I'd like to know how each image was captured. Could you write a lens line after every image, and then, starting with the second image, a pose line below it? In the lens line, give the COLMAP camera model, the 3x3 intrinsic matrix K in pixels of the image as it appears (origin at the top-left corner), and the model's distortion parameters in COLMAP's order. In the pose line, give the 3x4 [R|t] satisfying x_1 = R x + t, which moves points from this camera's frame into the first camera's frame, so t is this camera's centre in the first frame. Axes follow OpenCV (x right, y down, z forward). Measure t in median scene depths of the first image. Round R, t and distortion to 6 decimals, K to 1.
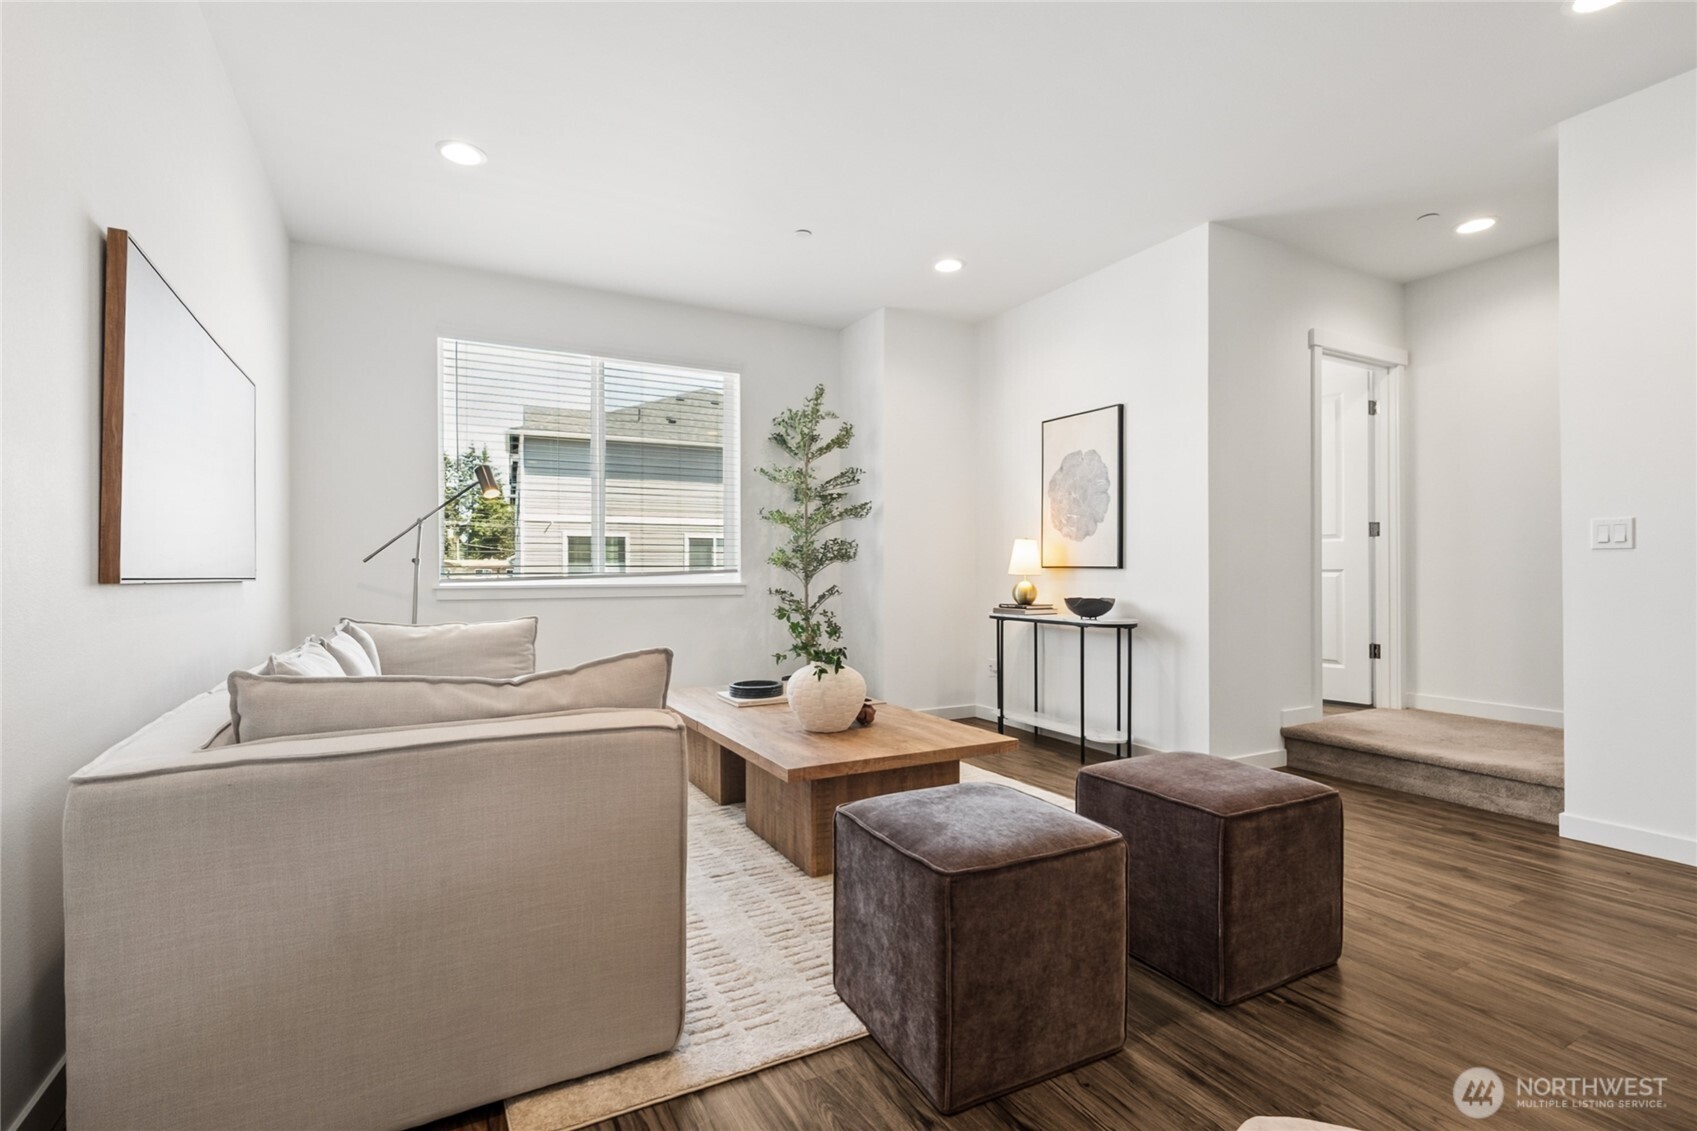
lens RADIAL K [[782.1, 0, 845.9], [0, 782.1, 563.5], [0, 0, 1]] dist [0.007964, -0.000288]
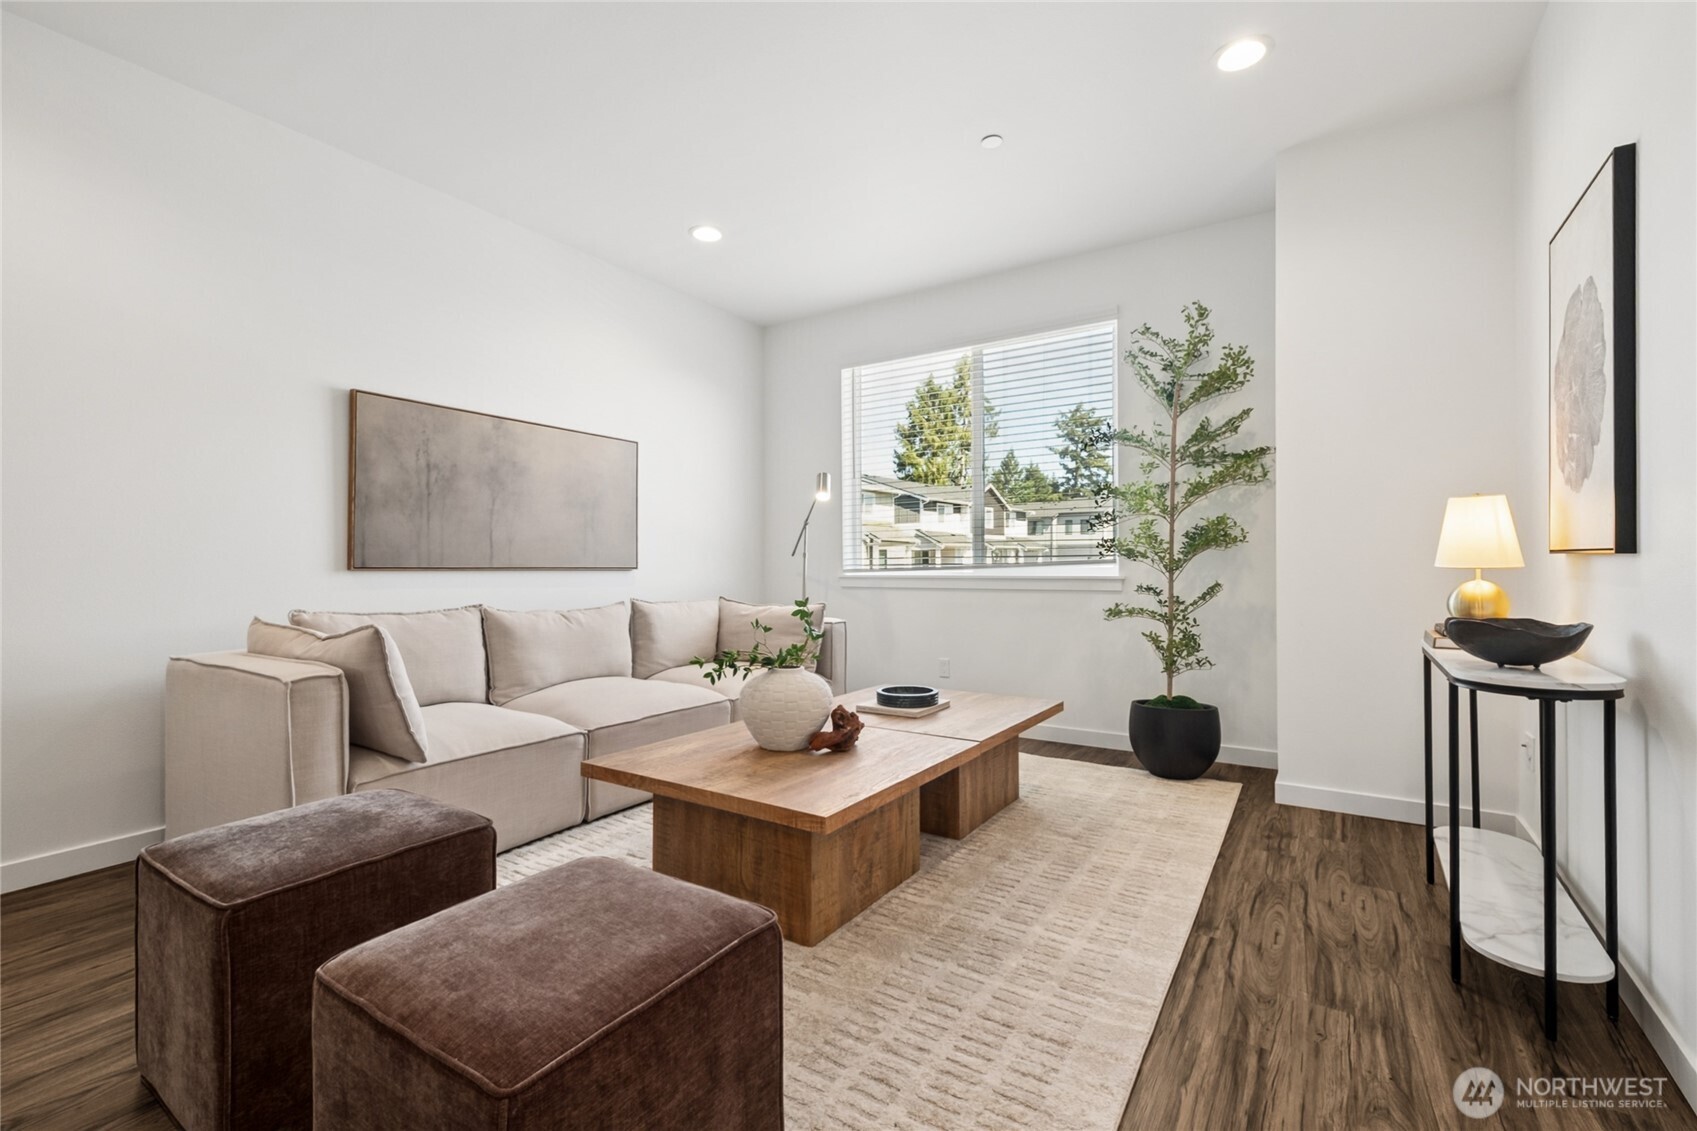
lens RADIAL K [[741.4, 0, 844.5], [0, 741.4, 562.4], [0, 0, 1]] dist [0.017037, -0.000436]
pose [[0.477000, -0.000608, -0.878903, 0.501907], [0.011147, 0.999924, 0.005358, 0.004045], [0.878832, -0.012353, 0.476971, 0.460824]]
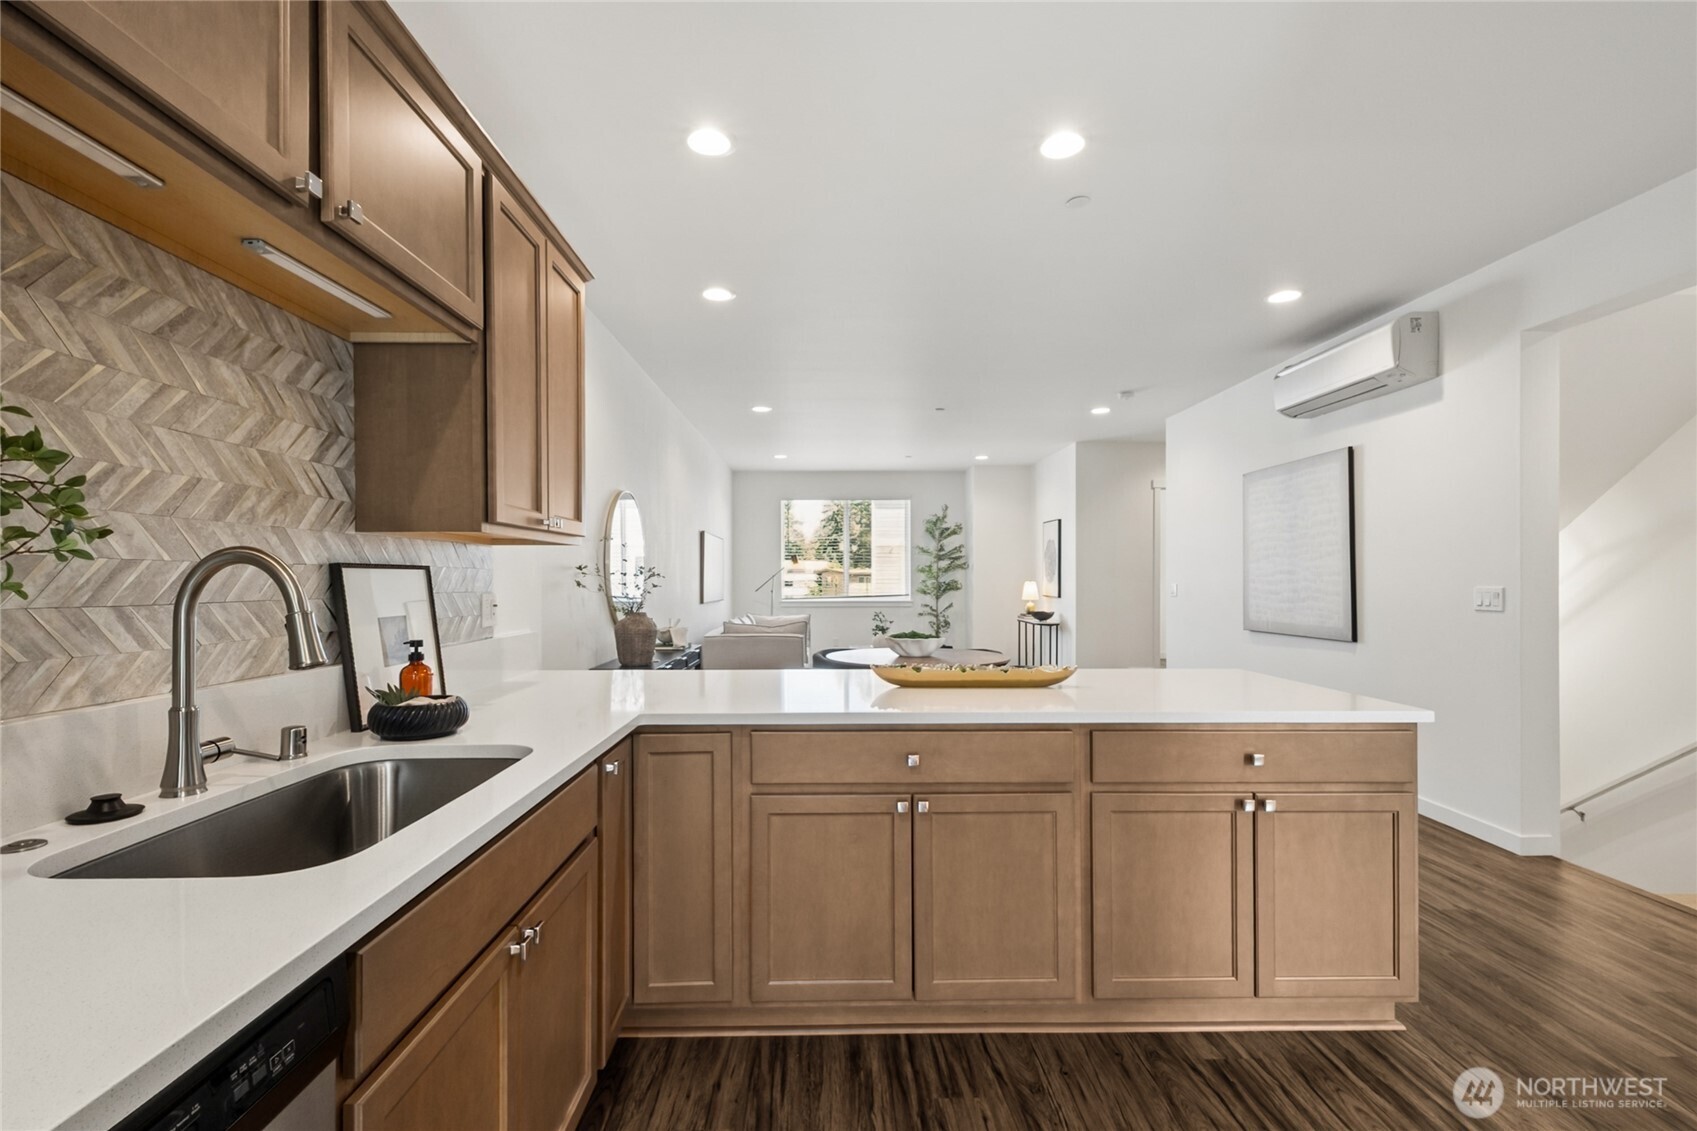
lens RADIAL K [[754.0, 0, 841.8], [0, 754.0, 576.9], [0, 0, 1]] dist [0.008864, -0.001149]
pose [[0.890358, 0.001692, -0.455257, 0.753750], [0.002710, 0.999956, 0.009016, -0.069277], [0.455252, -0.009261, 0.890314, -1.063376]]
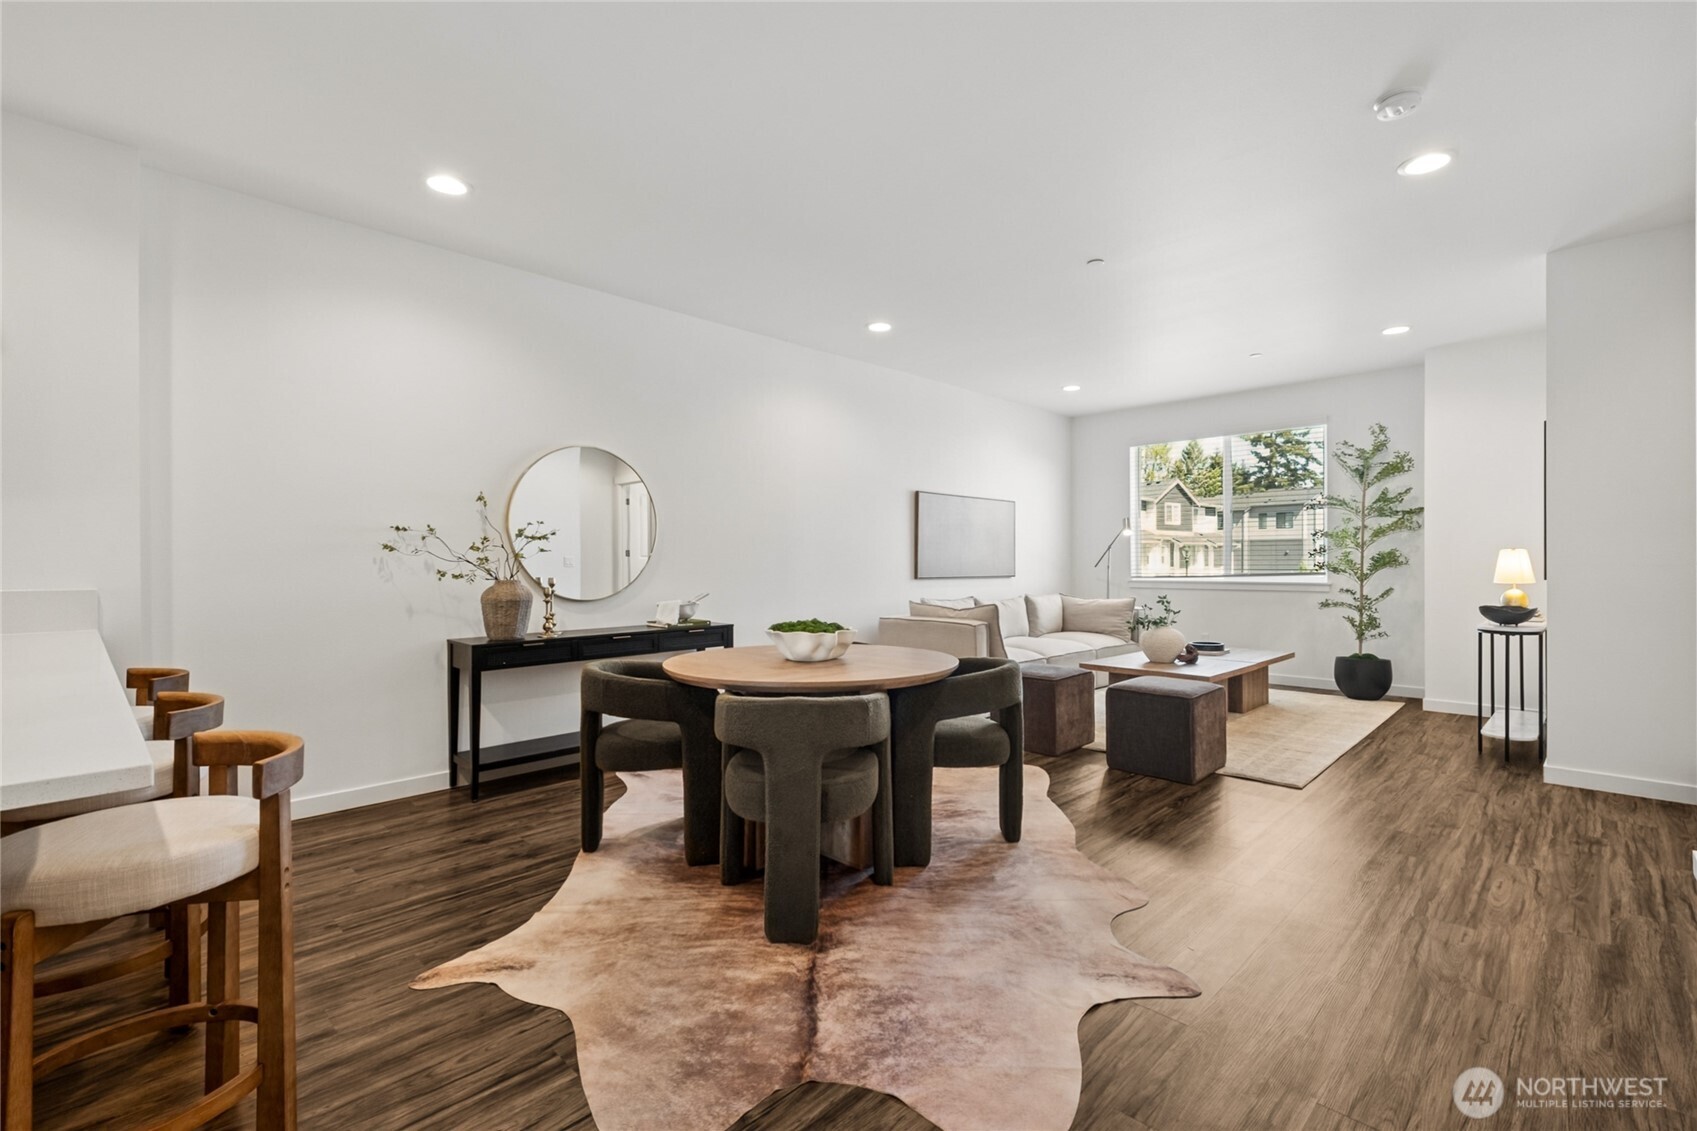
lens RADIAL K [[751.8, 0, 862.6], [0, 751.8, 564.1], [0, 0, 1]] dist [0.003501, -0.000329]
pose [[0.299708, 0.007208, -0.954004, 1.032507], [0.012317, 0.999859, 0.011424, -0.037347], [0.953951, -0.015174, 0.299577, -0.162770]]
